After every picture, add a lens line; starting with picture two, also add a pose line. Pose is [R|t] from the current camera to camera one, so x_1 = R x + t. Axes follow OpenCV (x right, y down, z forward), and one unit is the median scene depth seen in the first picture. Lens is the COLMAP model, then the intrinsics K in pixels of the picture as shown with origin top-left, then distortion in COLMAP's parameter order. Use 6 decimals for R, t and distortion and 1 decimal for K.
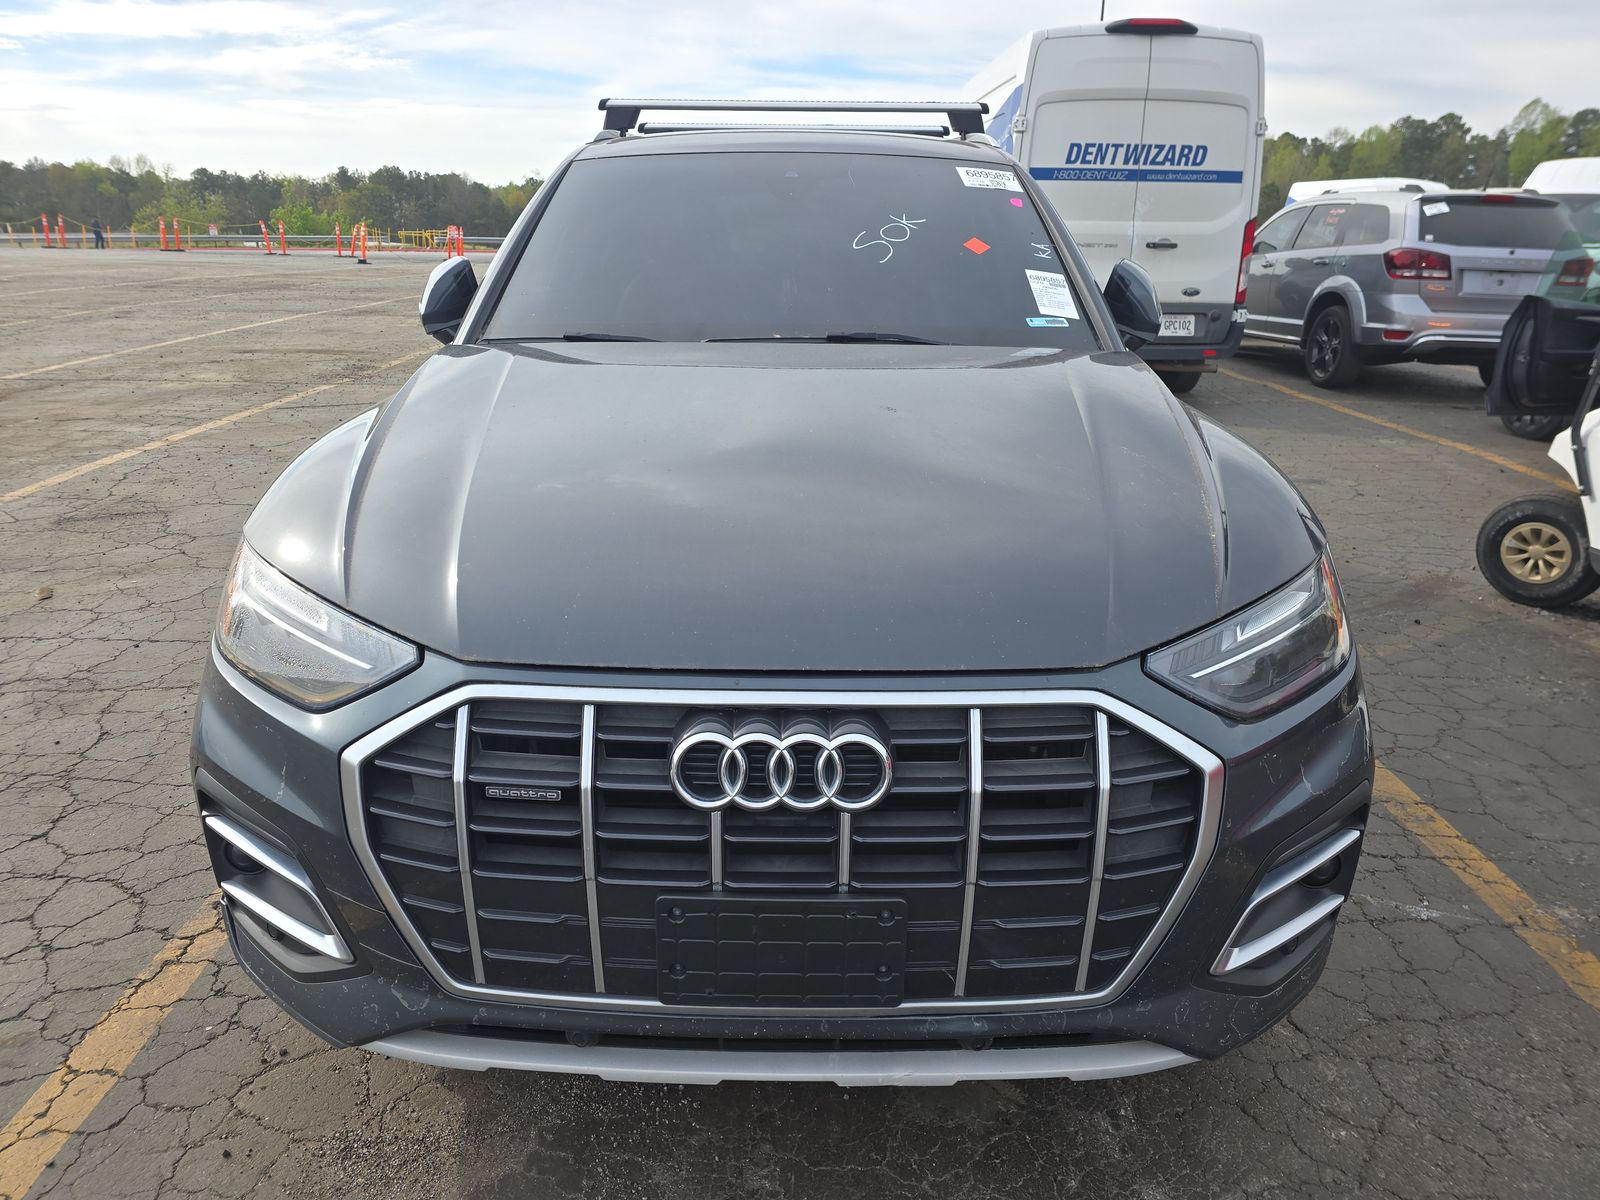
lens RADIAL K [[1085.8, 0, 800.0], [0, 1085.8, 600.0], [0, 0, 1]] dist [0.050111, -0.052377]
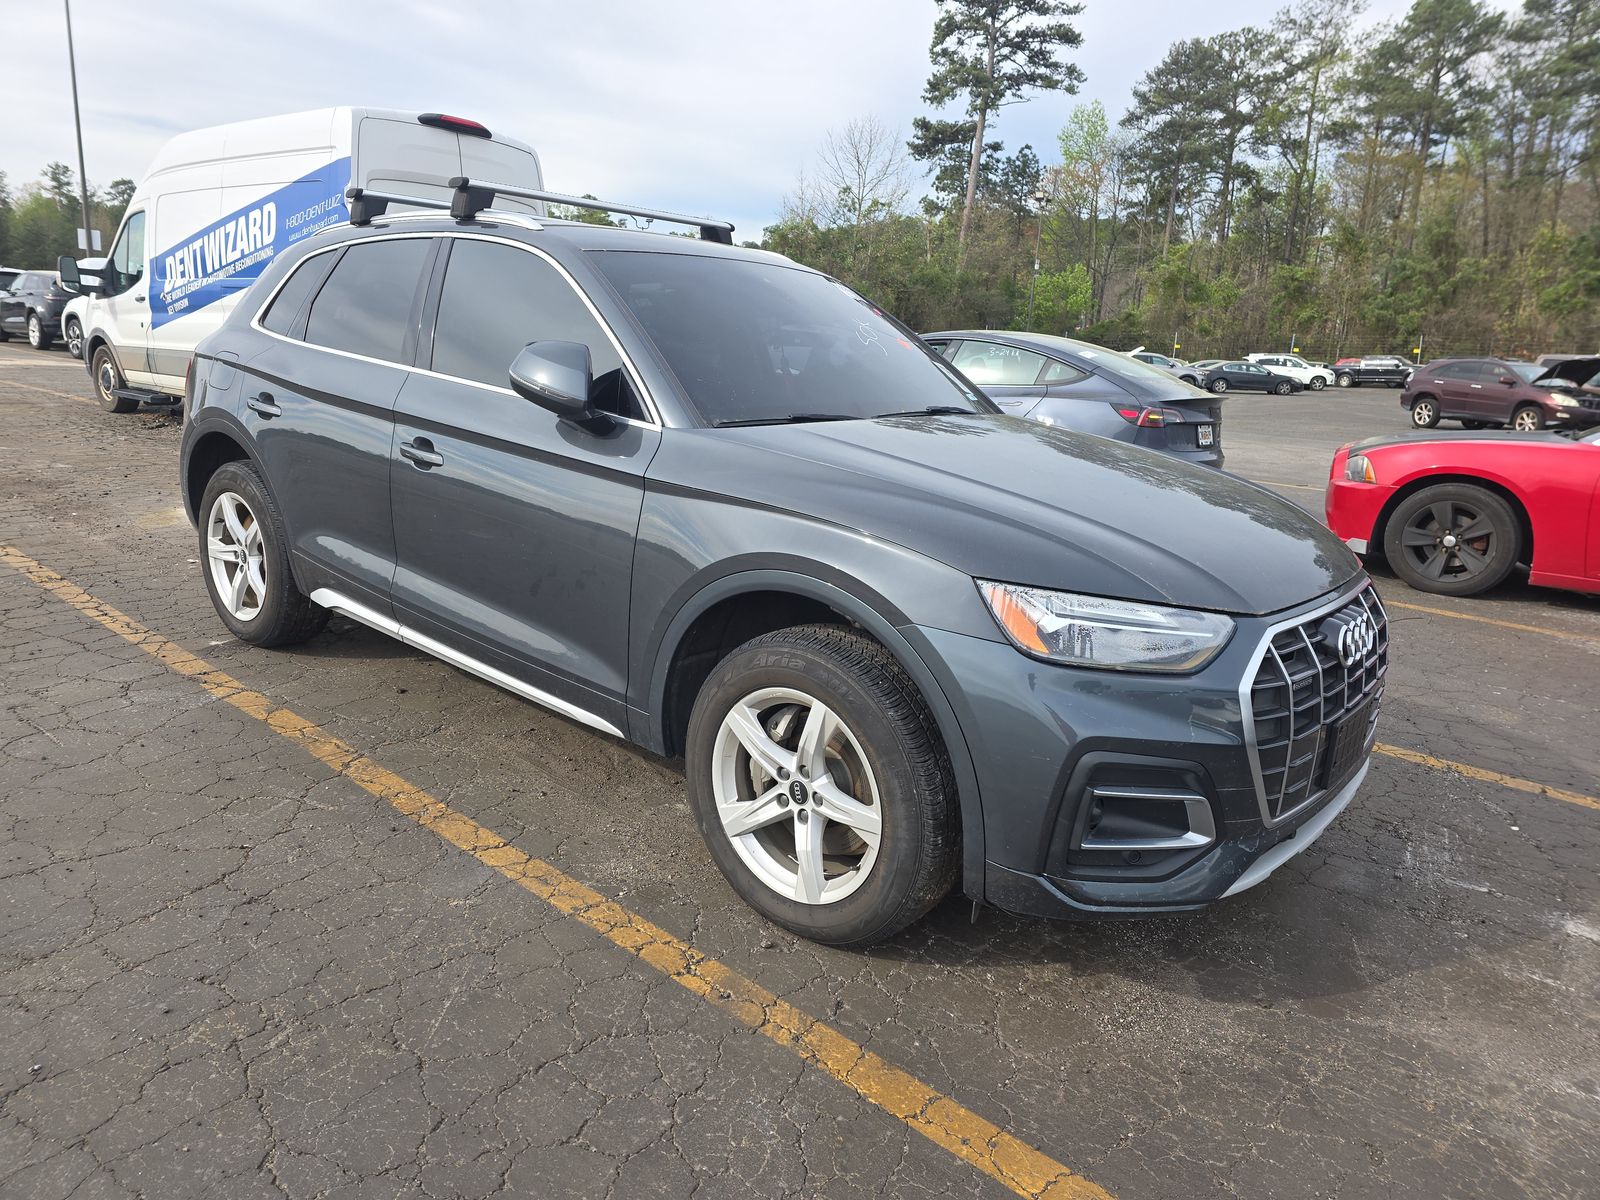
lens RADIAL K [[1085.8, 0, 800.0], [0, 1085.8, 600.0], [0, 0, 1]] dist [0.050111, -0.052377]
pose [[0.636556, -0.152804, 0.755941, -1.570719], [0.192725, 0.980595, 0.035926, -0.124493], [-0.746762, 0.122820, 0.653653, 0.360145]]
